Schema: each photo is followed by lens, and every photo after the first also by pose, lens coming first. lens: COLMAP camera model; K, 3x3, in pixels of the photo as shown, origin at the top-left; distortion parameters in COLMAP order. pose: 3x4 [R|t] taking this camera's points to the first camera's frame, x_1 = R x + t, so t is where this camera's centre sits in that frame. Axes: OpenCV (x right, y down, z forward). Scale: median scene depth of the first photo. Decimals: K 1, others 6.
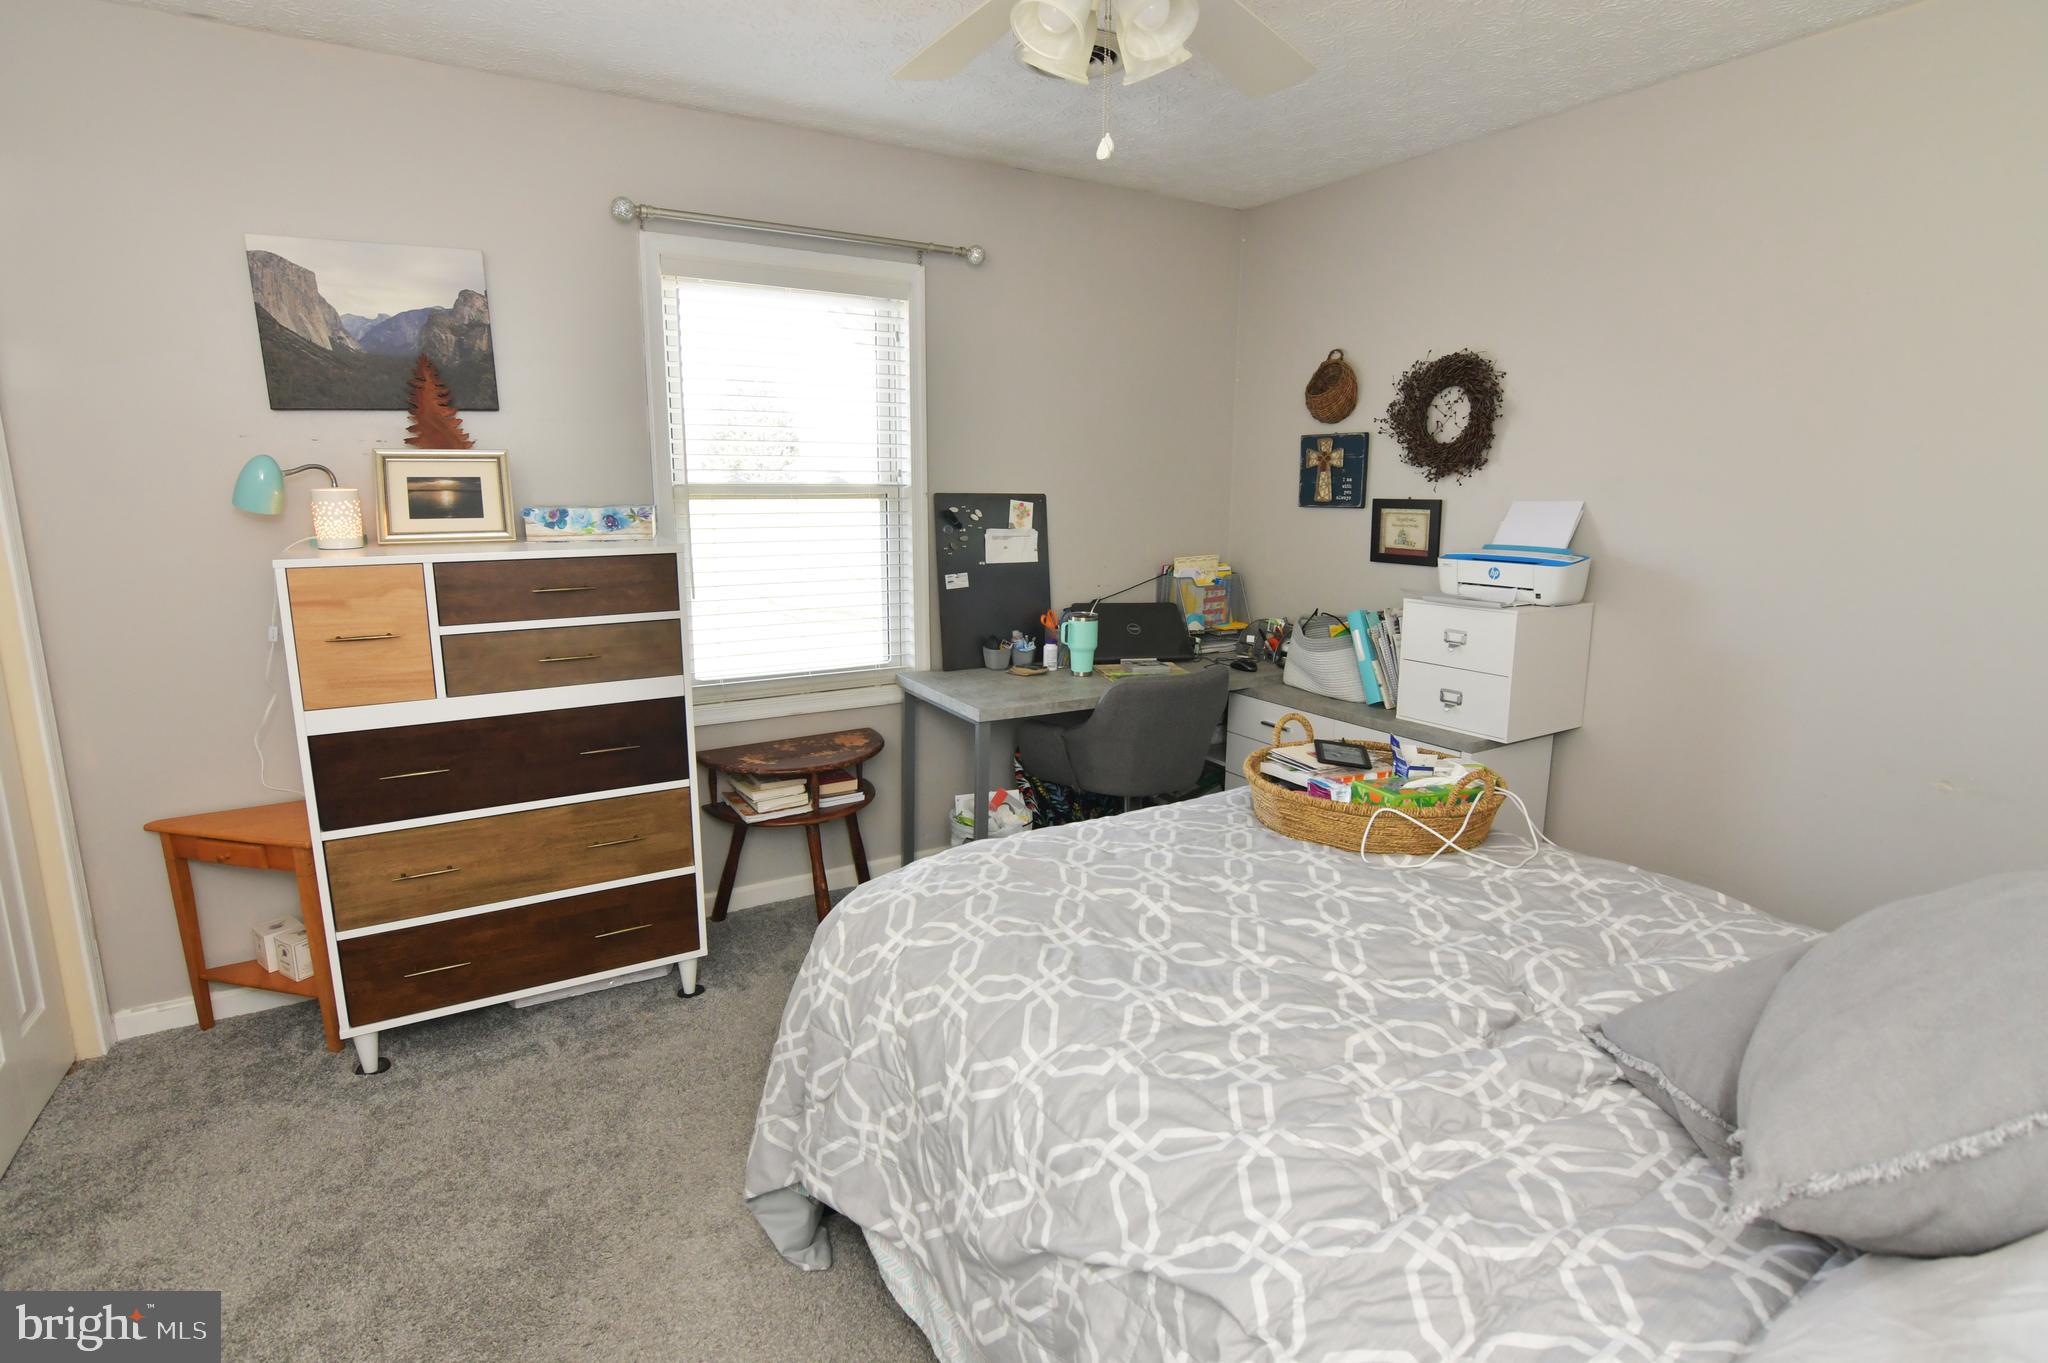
lens RADIAL K [[999.8, 0, 1023.2], [0, 999.8, 679.0], [0, 0, 1]] dist [-0.032736, 0.009995]
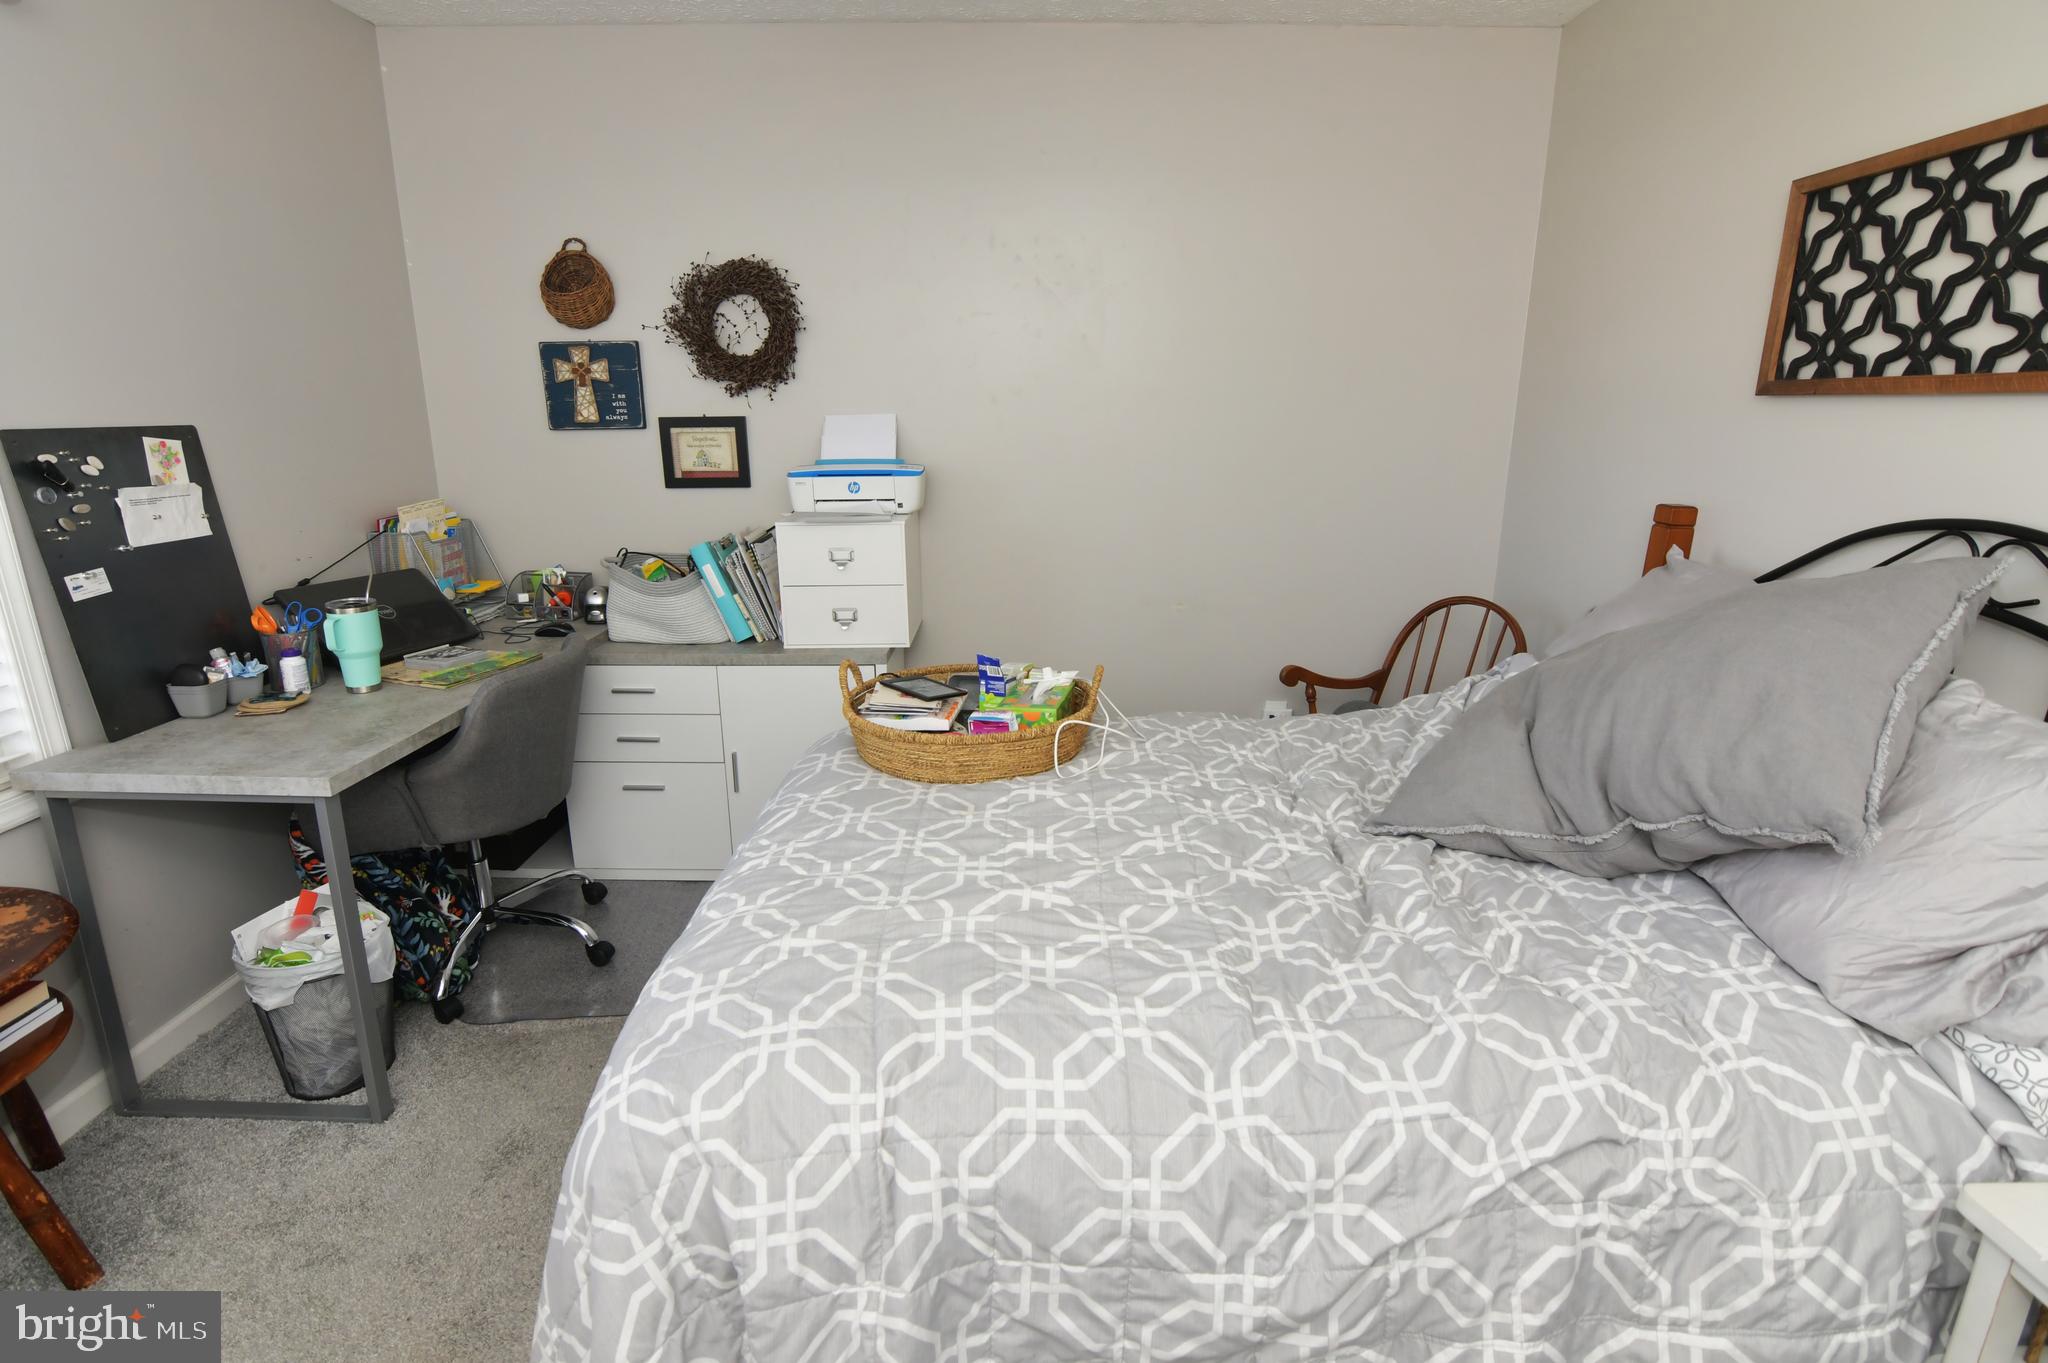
lens RADIAL K [[999.8, 0, 1018.5], [0, 999.8, 675.6], [0, 0, 1]] dist [-0.032736, 0.009995]
pose [[0.516918, -0.235037, 0.823136, -0.268358], [0.169510, 0.970632, 0.170703, -0.054096], [-0.839084, 0.051290, 0.541578, 0.259775]]
